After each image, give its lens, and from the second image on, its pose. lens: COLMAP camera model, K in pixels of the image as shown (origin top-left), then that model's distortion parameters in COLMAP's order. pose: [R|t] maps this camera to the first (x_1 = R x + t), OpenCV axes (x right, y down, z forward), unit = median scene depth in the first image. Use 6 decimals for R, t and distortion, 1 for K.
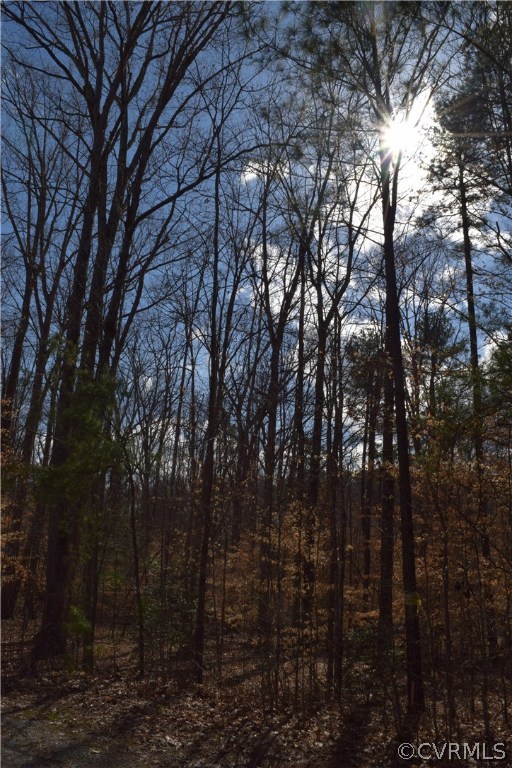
lens RADIAL K [[607.7, 0, 256.0], [0, 607.7, 384.0], [0, 0, 1]] dist [-0.079234, 0.021268]
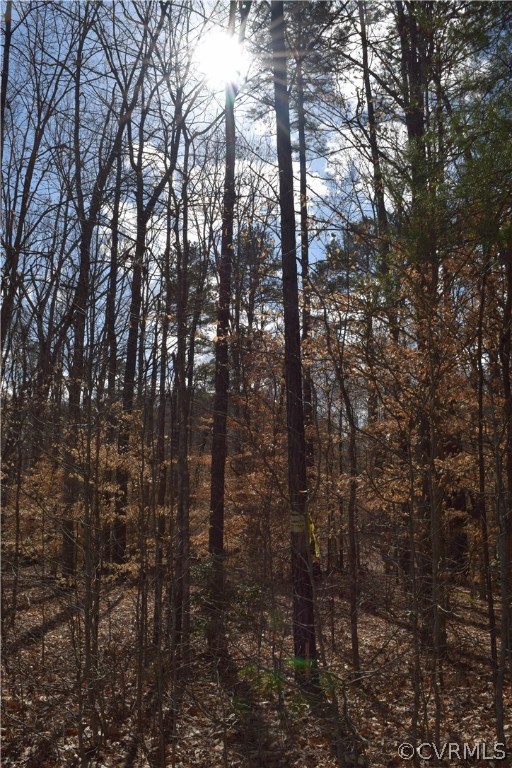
lens RADIAL K [[607.7, 0, 256.0], [0, 607.7, 384.0], [0, 0, 1]] dist [-0.079234, 0.021268]
pose [[0.950006, 0.007337, 0.312145, -0.002025], [-0.046211, 0.992018, 0.117326, 0.034049], [-0.308792, -0.125885, 0.942762, 0.108201]]
